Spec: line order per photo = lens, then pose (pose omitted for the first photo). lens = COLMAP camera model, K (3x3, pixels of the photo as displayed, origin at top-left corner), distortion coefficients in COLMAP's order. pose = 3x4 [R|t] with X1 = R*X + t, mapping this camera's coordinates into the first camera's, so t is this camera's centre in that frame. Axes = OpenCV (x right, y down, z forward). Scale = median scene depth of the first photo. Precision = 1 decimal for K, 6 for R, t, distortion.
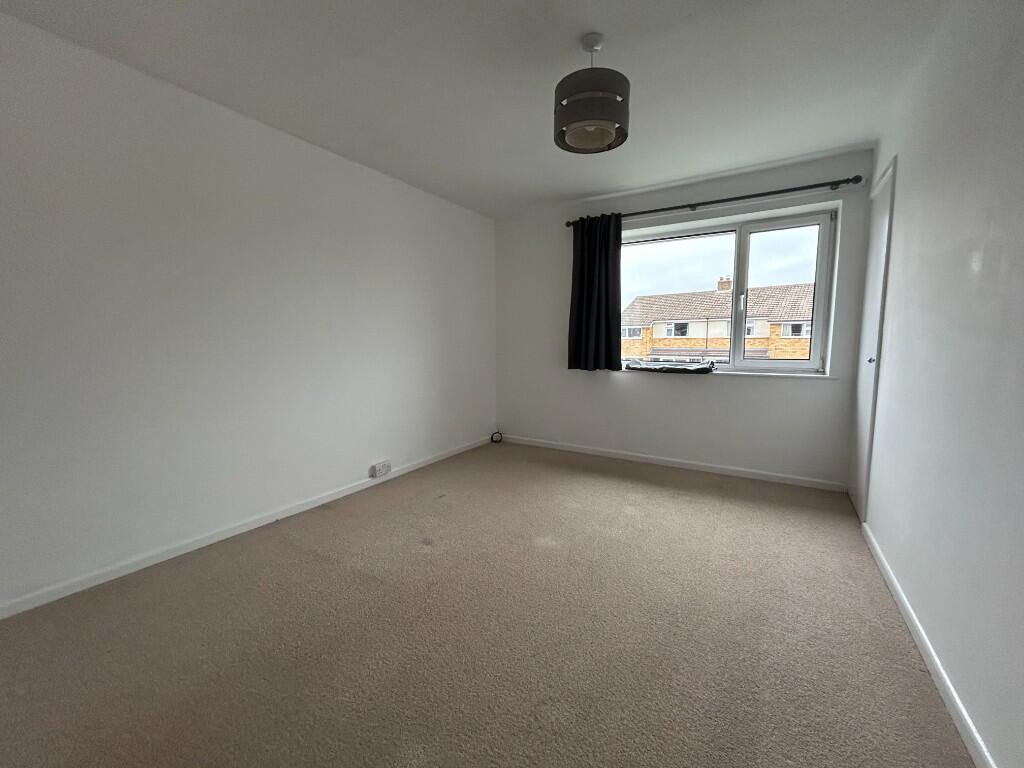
lens RADIAL K [[414.1, 0, 510.4], [0, 414.1, 383.1], [0, 0, 1]] dist [-0.000415, 0.000198]
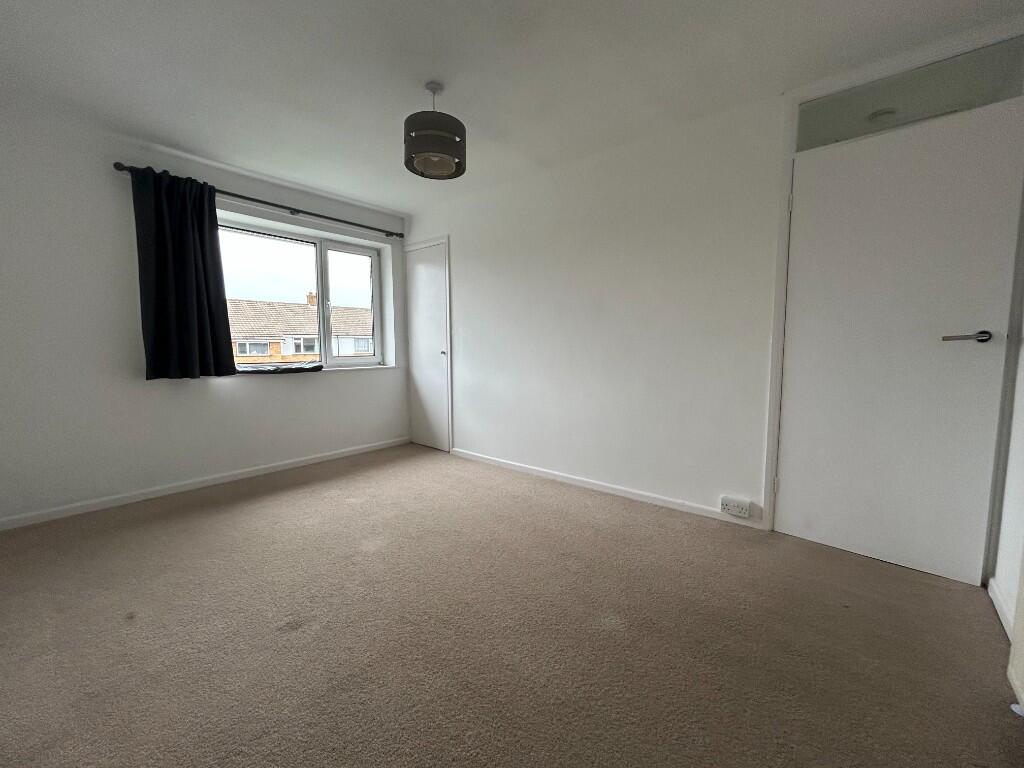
lens RADIAL K [[414.1, 0, 510.4], [0, 414.1, 383.1], [0, 0, 1]] dist [-0.000415, 0.000198]
pose [[0.145385, -0.085923, 0.985637, -0.543927], [0.109803, 0.991469, 0.070235, -0.013062], [-0.983263, 0.098015, 0.153579, 0.353330]]
